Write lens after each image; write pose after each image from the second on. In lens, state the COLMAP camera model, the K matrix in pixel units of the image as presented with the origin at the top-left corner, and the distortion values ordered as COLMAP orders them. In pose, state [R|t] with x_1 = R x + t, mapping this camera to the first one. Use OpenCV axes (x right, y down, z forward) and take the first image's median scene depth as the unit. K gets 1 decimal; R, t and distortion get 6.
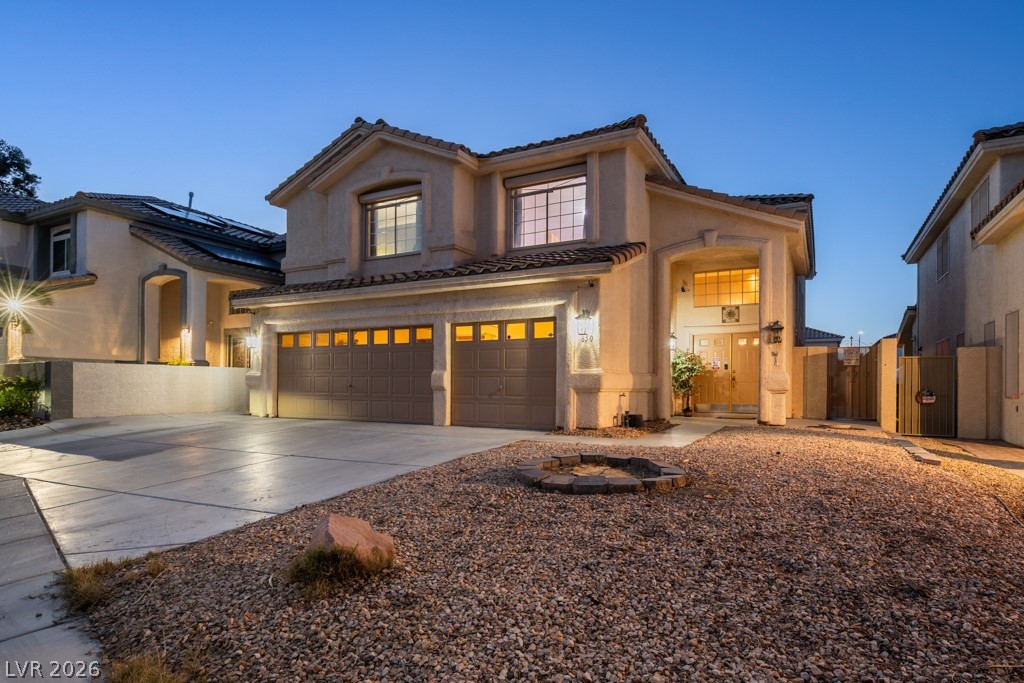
lens RADIAL K [[568.3, 0, 508.6], [0, 568.3, 379.1], [0, 0, 1]] dist [0.003819, 0.003001]
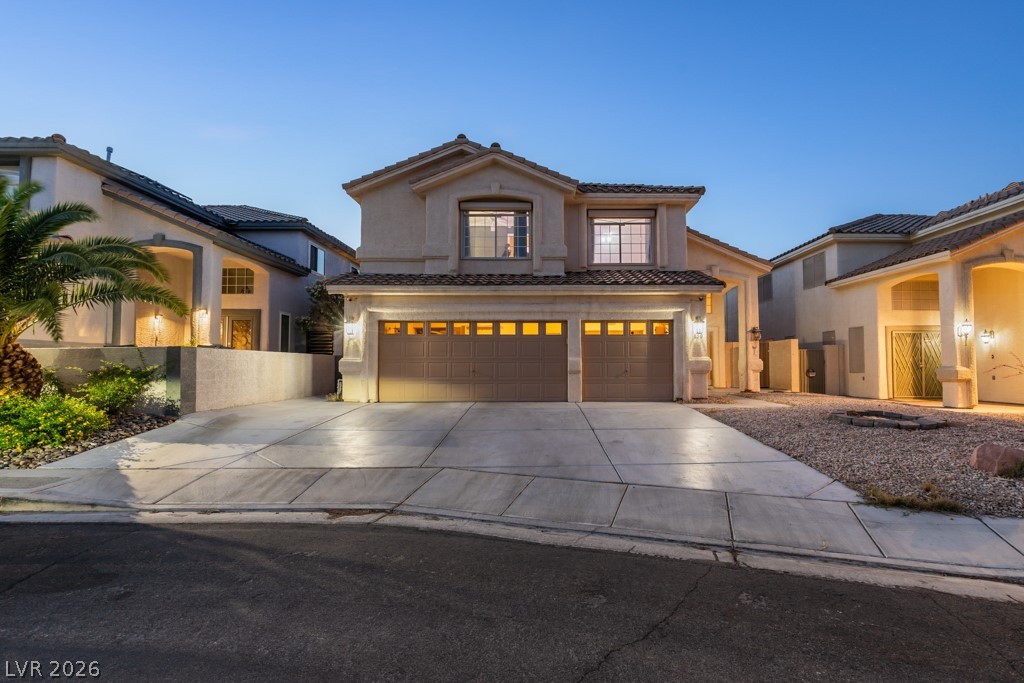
lens RADIAL K [[478.7, 0, 539.1], [0, 478.7, 348.4], [0, 0, 1]] dist [-0.004802, 0.003636]
pose [[0.870650, 0.010644, 0.491788, -0.656473], [0.003044, 0.999630, -0.027024, -0.006594], [-0.491894, 0.025026, 0.870295, 0.114292]]
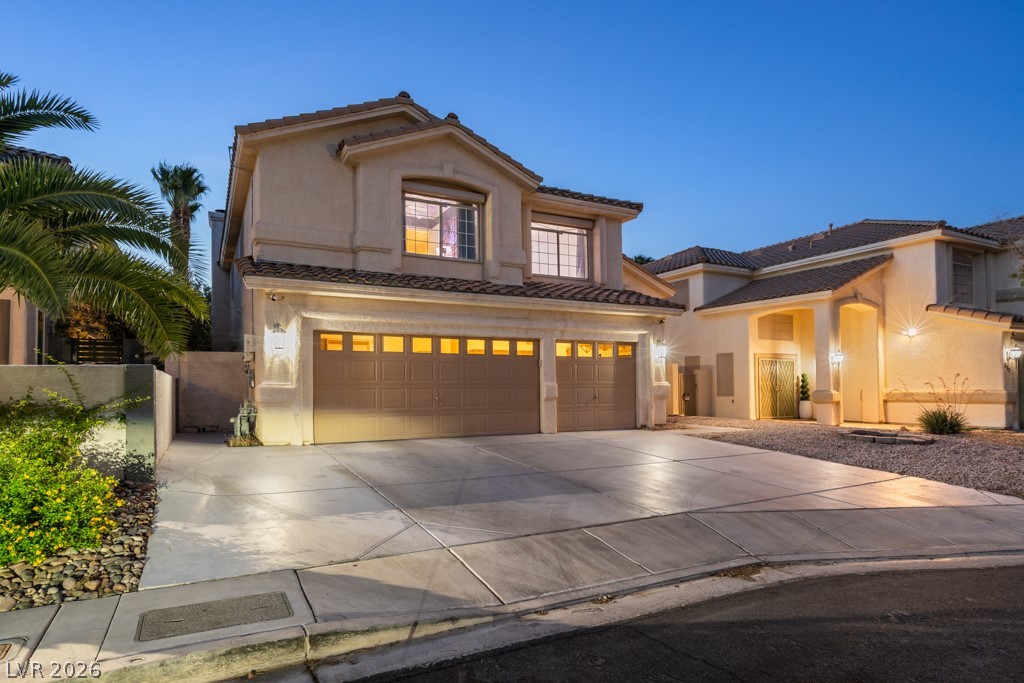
lens RADIAL K [[568.3, 0, 503.6], [0, 568.3, 375.8], [0, 0, 1]] dist [0.003819, 0.003001]
pose [[0.560229, 0.008439, 0.828295, -0.995490], [0.002614, 0.999925, -0.011956, -0.013768], [-0.828333, 0.008863, 0.560165, 0.430939]]
